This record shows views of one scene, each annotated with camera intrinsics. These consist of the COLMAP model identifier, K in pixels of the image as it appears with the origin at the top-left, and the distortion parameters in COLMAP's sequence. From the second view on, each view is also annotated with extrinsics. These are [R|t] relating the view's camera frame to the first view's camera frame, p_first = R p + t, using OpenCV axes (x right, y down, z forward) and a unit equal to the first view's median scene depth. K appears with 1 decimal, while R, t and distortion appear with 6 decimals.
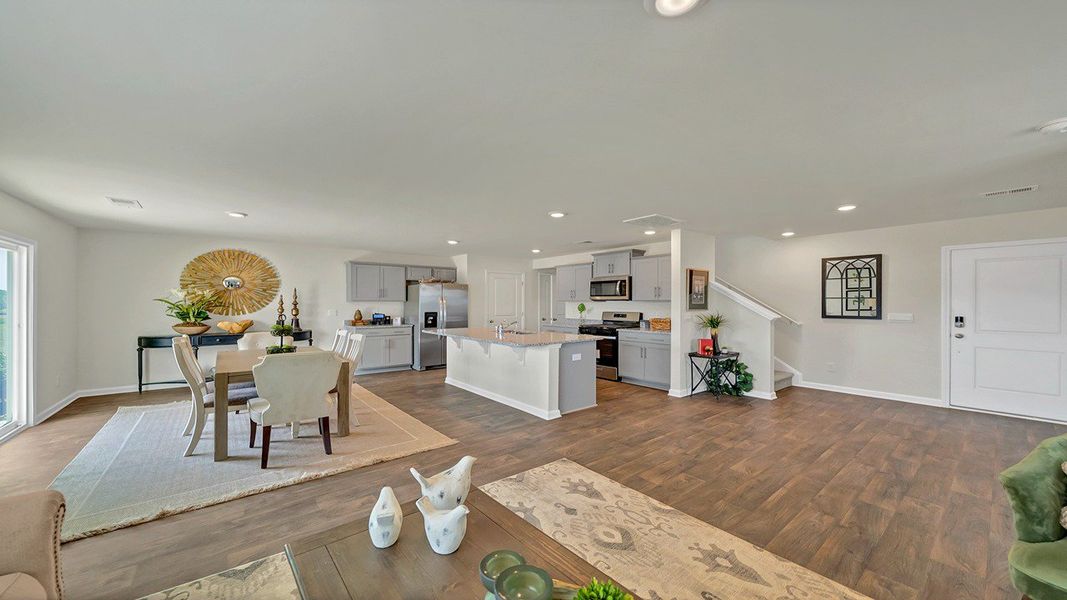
lens RADIAL K [[388.5, 0, 532.3], [0, 388.5, 303.8], [0, 0, 1]] dist [0.000151, 0.000000]
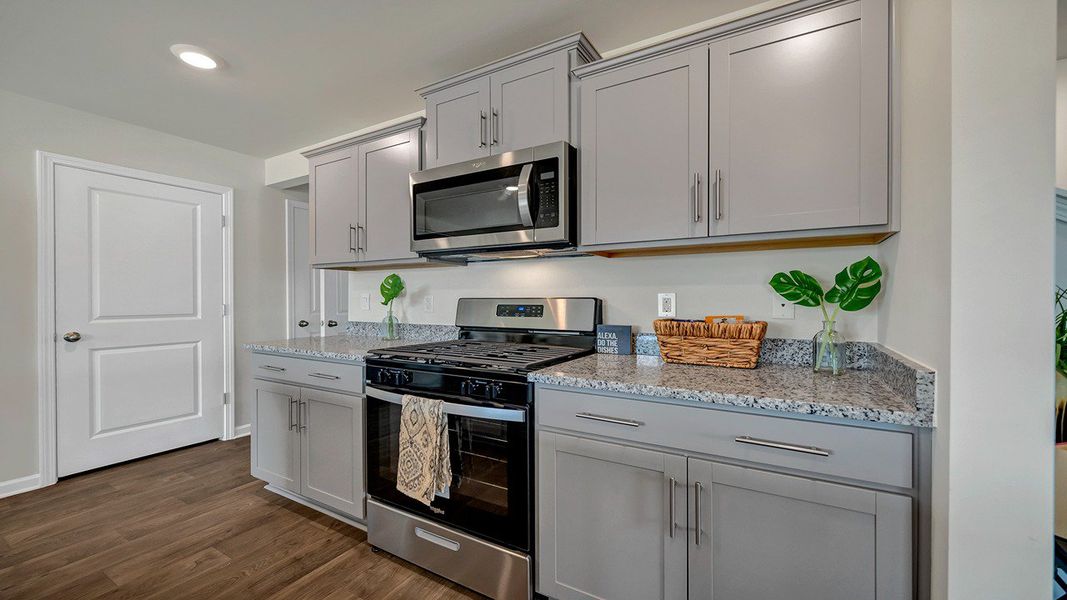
lens RADIAL K [[417.1, 0, 533.7], [0, 417.1, 302.1], [0, 0, 1]] dist [-0.000307, -0.000038]
pose [[0.937079, -0.003689, 0.349099, 0.133969], [0.002439, 0.999989, 0.004019, 0.024328], [-0.349110, -0.002915, 0.937077, 0.741069]]
